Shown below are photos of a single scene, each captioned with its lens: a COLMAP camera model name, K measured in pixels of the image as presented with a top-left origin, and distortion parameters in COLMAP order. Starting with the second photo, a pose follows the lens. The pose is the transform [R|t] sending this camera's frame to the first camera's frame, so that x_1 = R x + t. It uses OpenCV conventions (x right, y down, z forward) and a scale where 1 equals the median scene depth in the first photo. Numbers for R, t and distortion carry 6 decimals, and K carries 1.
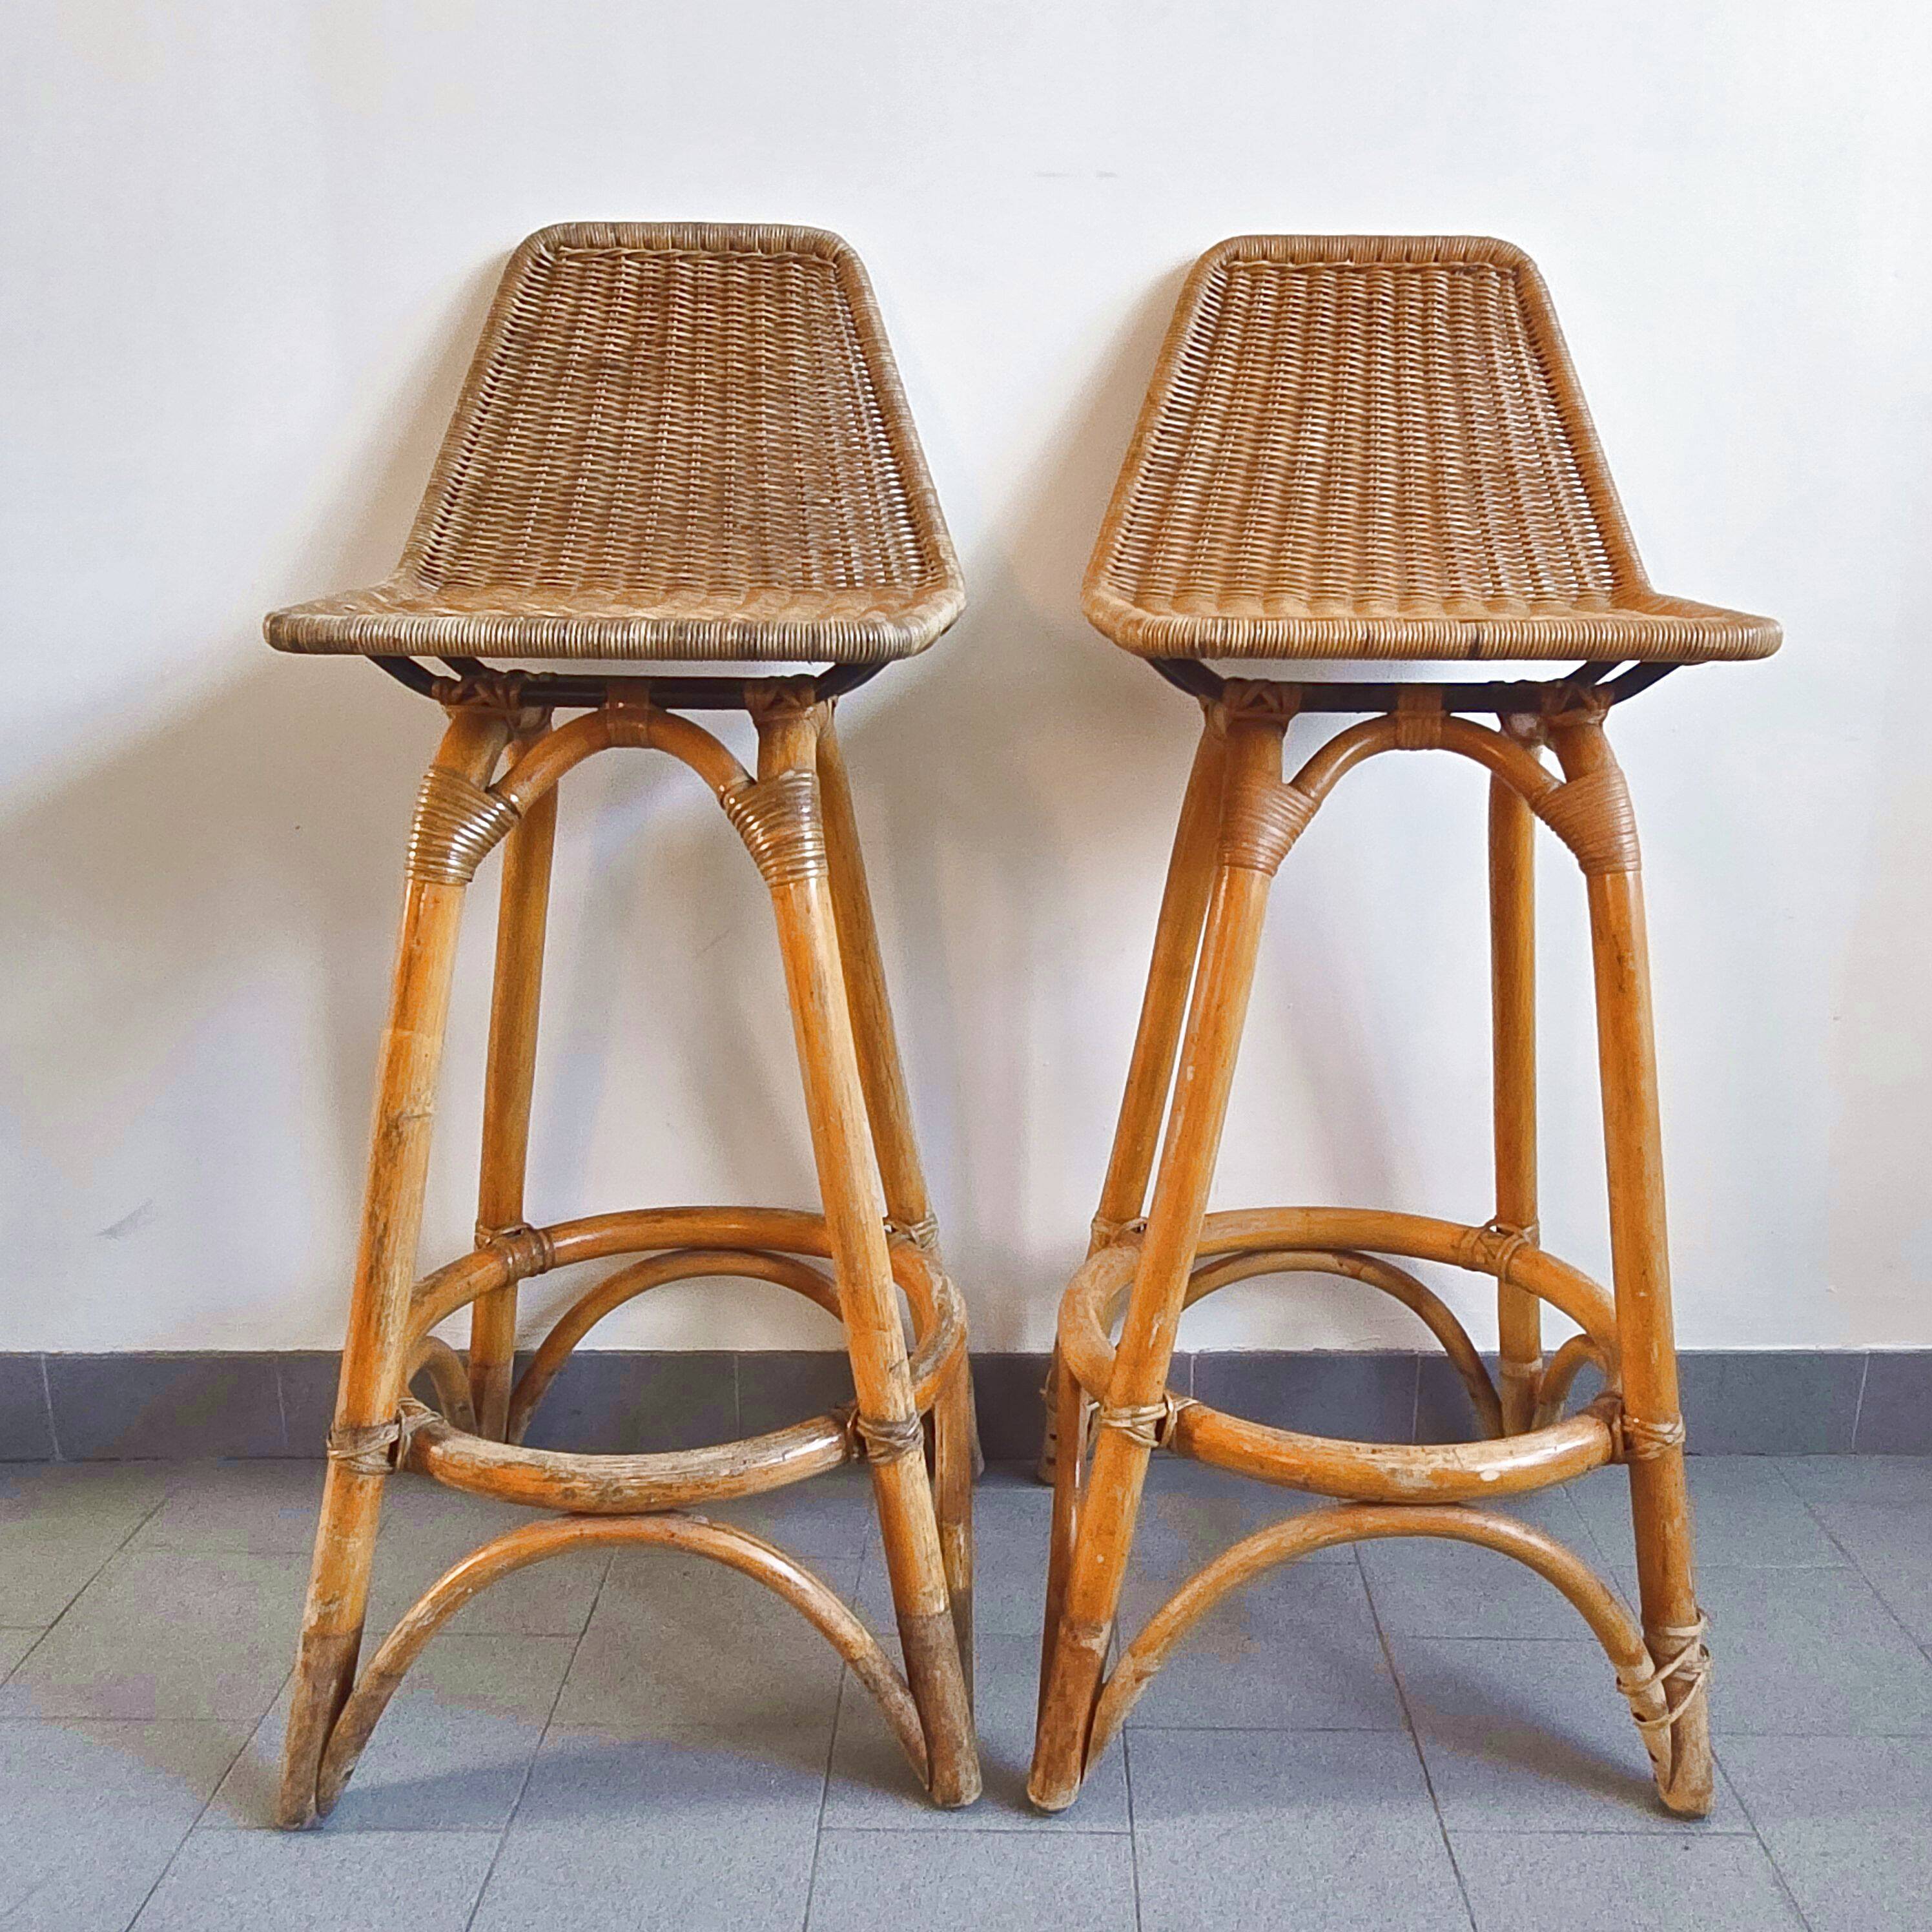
lens RADIAL K [[1733.1, 0, 1015.6], [0, 1733.1, 1003.1], [0, 0, 1]] dist [-0.005208, 0.011161]
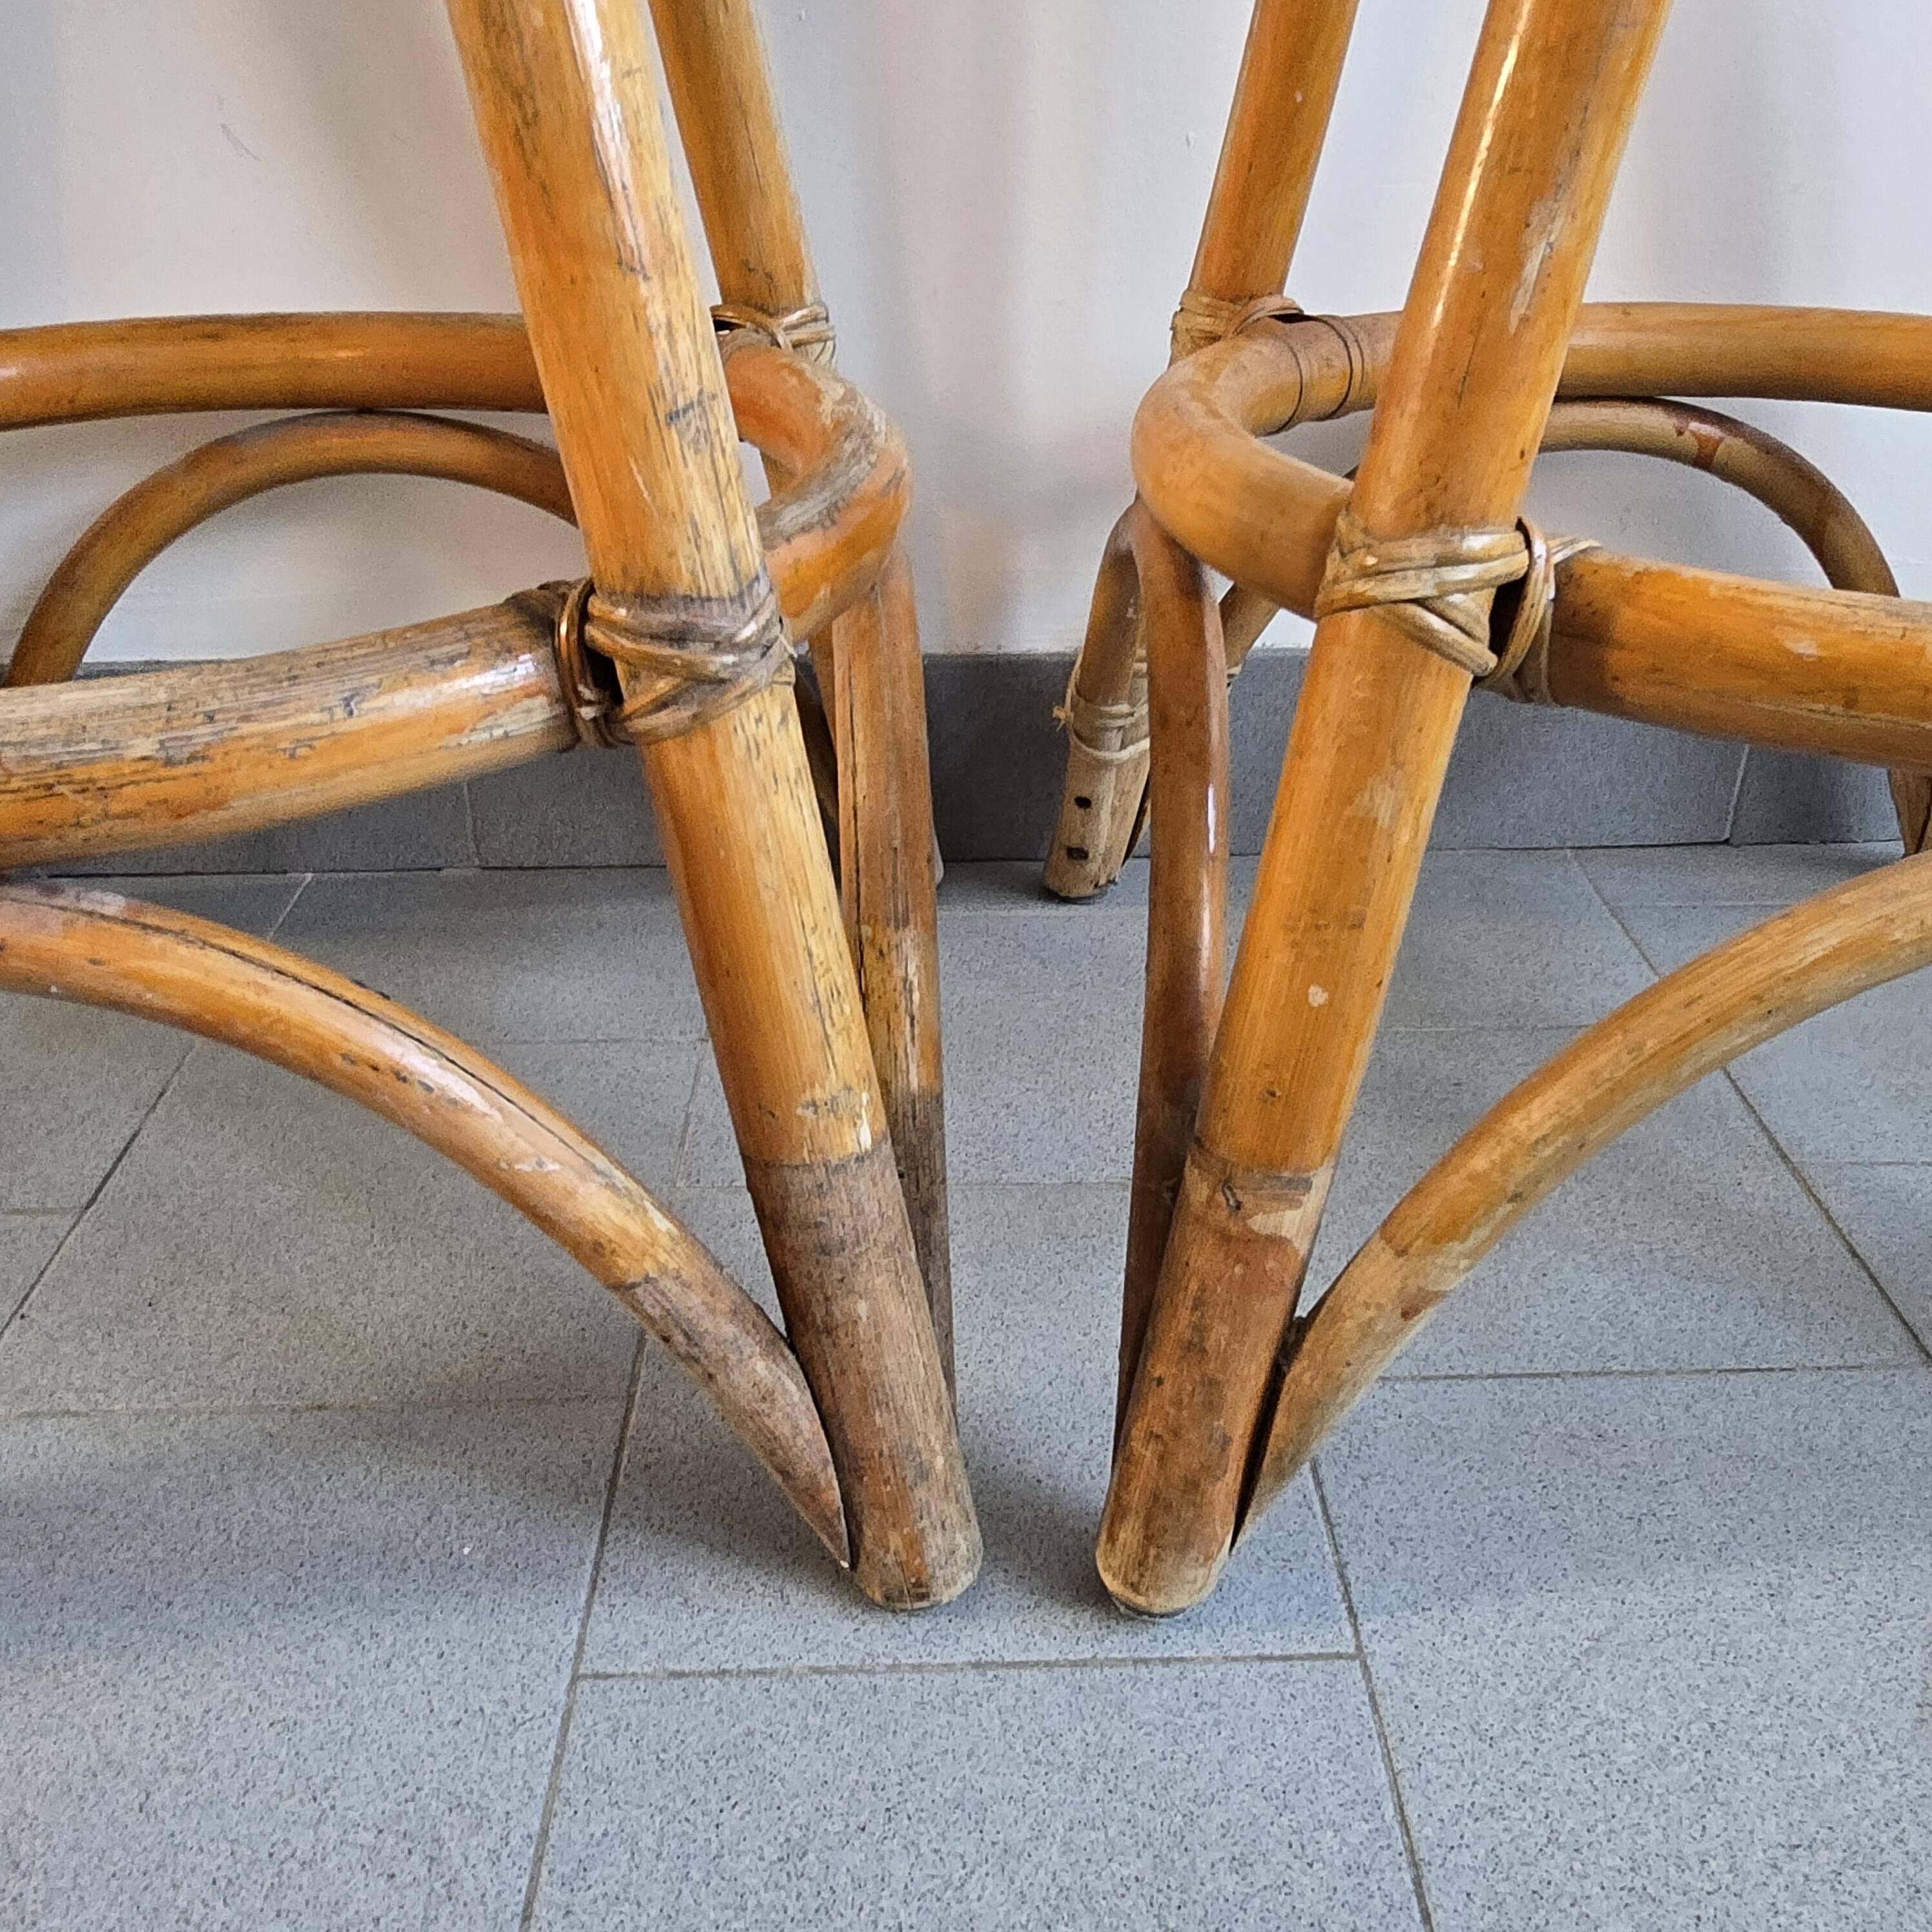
lens RADIAL K [[1733.1, 0, 1015.6], [0, 1733.1, 1003.1], [0, 0, 1]] dist [-0.005208, 0.011161]
pose [[0.998868, -0.023757, 0.041202, -0.024068], [0.011811, 0.963077, 0.268968, 0.210991], [-0.046071, -0.268177, 0.962267, 0.618010]]
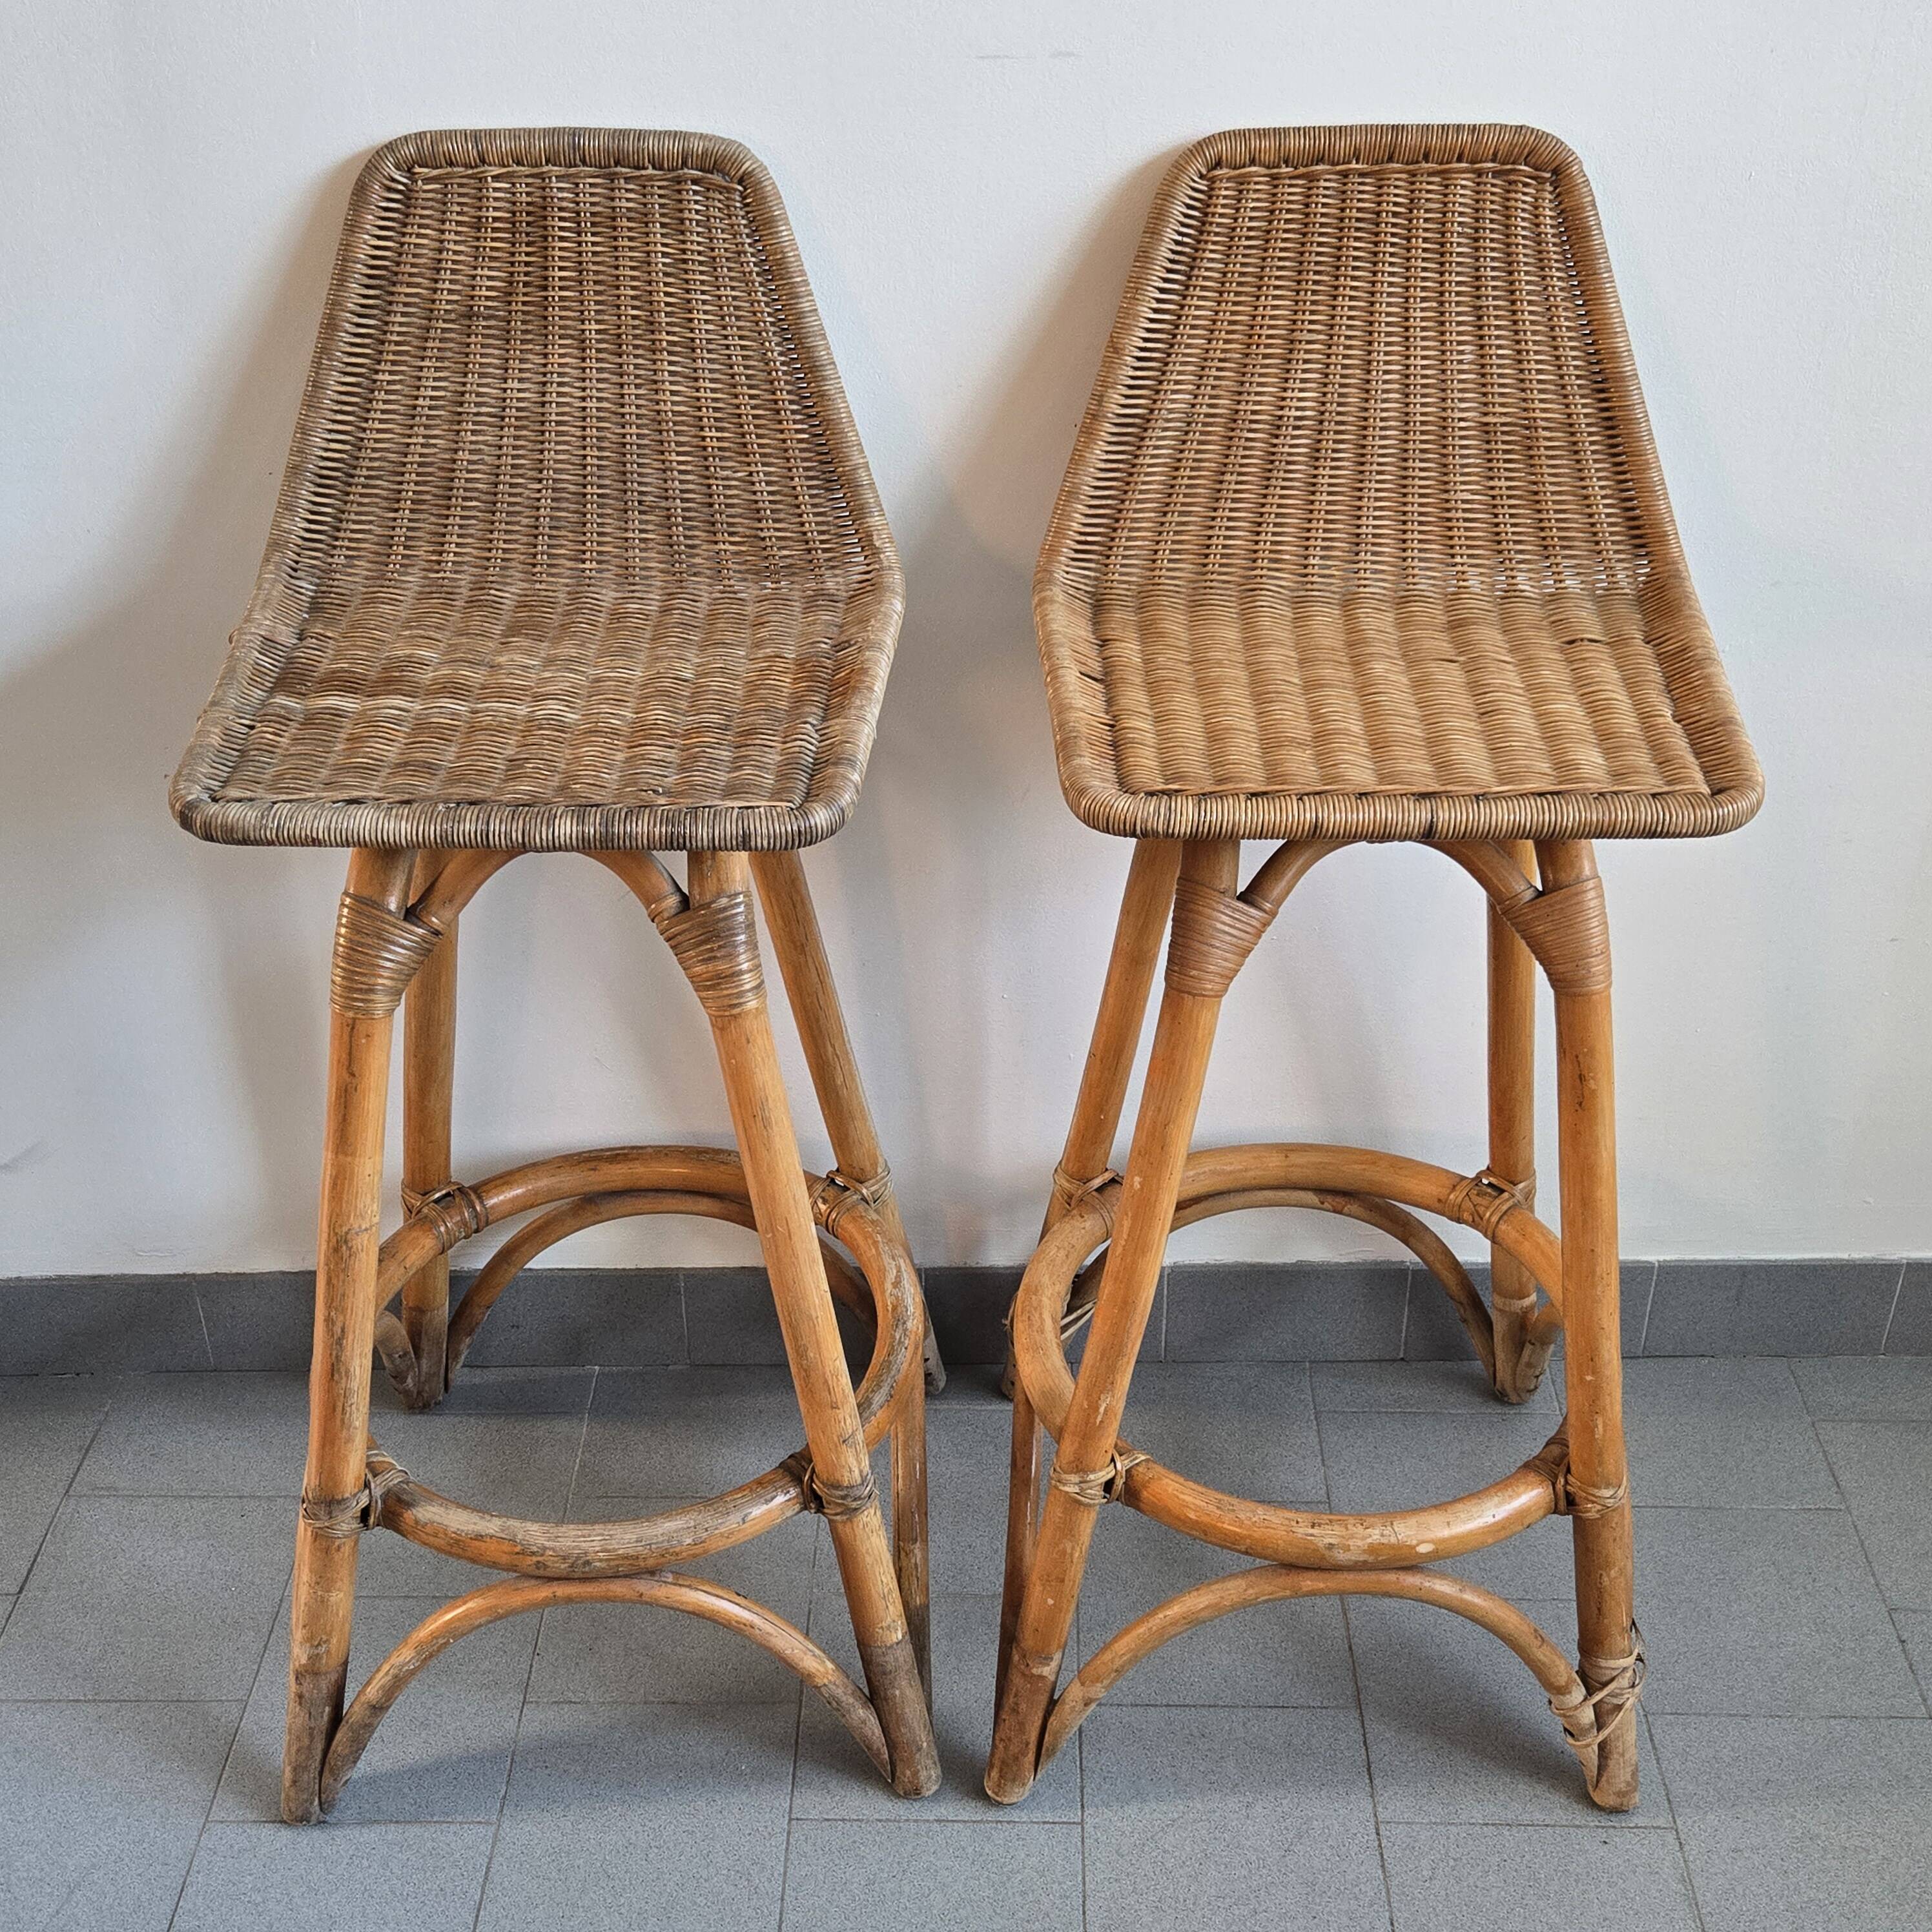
lens RADIAL K [[2387.5, 0, 956.0], [0, 2387.5, 964.5], [0, 0, 1]] dist [0.092560, -0.120810]
pose [[0.999626, -0.007504, -0.026292, 0.030554], [0.014978, 0.954771, 0.296963, -0.439074], [0.022875, -0.297246, 0.954527, -0.245614]]
